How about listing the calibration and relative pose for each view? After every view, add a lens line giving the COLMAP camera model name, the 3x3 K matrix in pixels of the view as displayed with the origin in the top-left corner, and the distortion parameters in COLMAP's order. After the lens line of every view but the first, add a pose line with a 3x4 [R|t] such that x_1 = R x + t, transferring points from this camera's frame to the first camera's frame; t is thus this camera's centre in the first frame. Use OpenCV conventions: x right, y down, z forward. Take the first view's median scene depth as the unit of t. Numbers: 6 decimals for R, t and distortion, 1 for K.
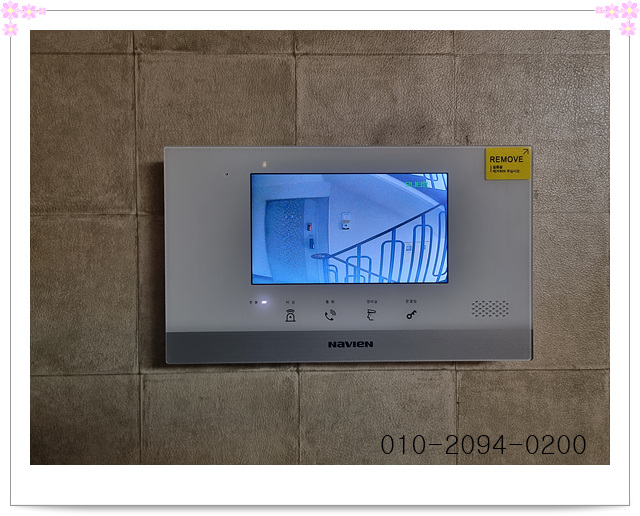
lens RADIAL K [[434.3, 0, 321.5], [0, 434.3, 248.2], [0, 0, 1]] dist [0.019164, -0.022809]
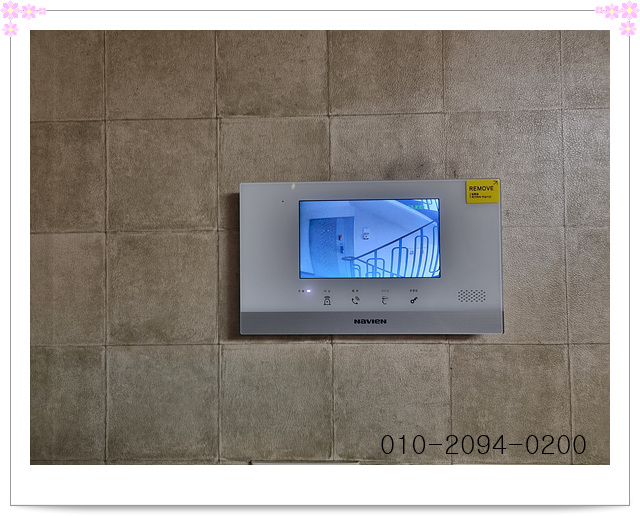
lens RADIAL K [[434.3, 0, 322.7], [0, 434.3, 253.3], [0, 0, 1]] dist [0.019164, -0.022809]
pose [[0.998776, -0.005677, -0.049126, -0.015039], [0.004022, 0.999423, -0.033729, 0.045985], [0.049289, 0.033490, 0.998223, -0.387428]]
